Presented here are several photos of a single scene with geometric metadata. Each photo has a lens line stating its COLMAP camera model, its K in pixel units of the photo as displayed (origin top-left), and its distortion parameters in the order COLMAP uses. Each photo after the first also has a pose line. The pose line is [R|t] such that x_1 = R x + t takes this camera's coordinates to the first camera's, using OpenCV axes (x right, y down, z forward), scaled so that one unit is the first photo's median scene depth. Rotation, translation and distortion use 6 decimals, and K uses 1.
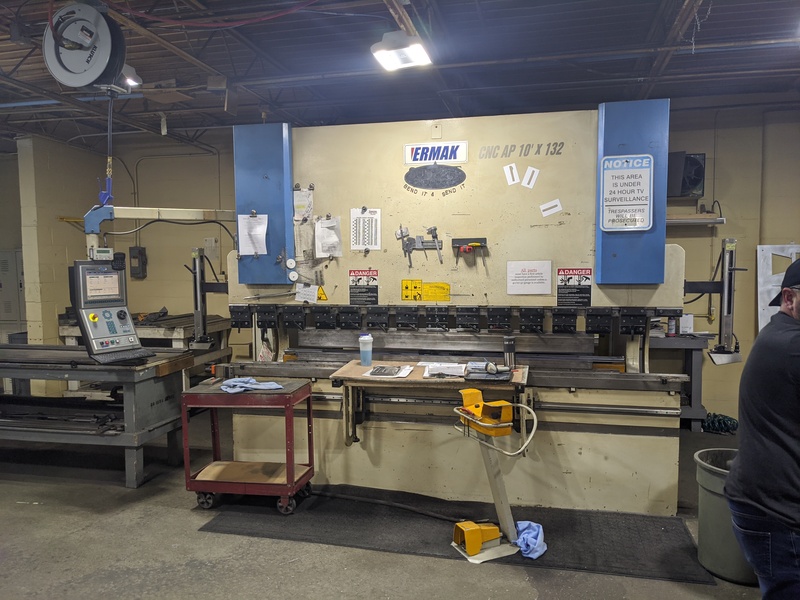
lens RADIAL K [[630.1, 0, 401.1], [0, 630.1, 302.8], [0, 0, 1]] dist [0.015351, 0.002695]
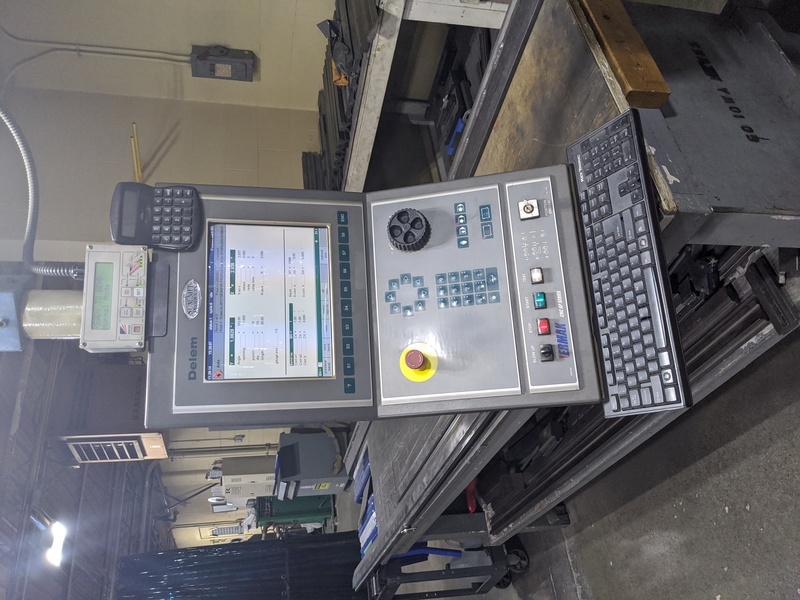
lens RADIAL K [[630.1, 0, 402.7], [0, 630.1, 299.8], [0, 0, 1]] dist [0.015351, 0.002695]
pose [[0.184738, -0.717411, -0.671709, -0.309121], [0.976729, 0.058245, 0.206419, -0.027925], [-0.108963, -0.694211, 0.711476, 0.823241]]
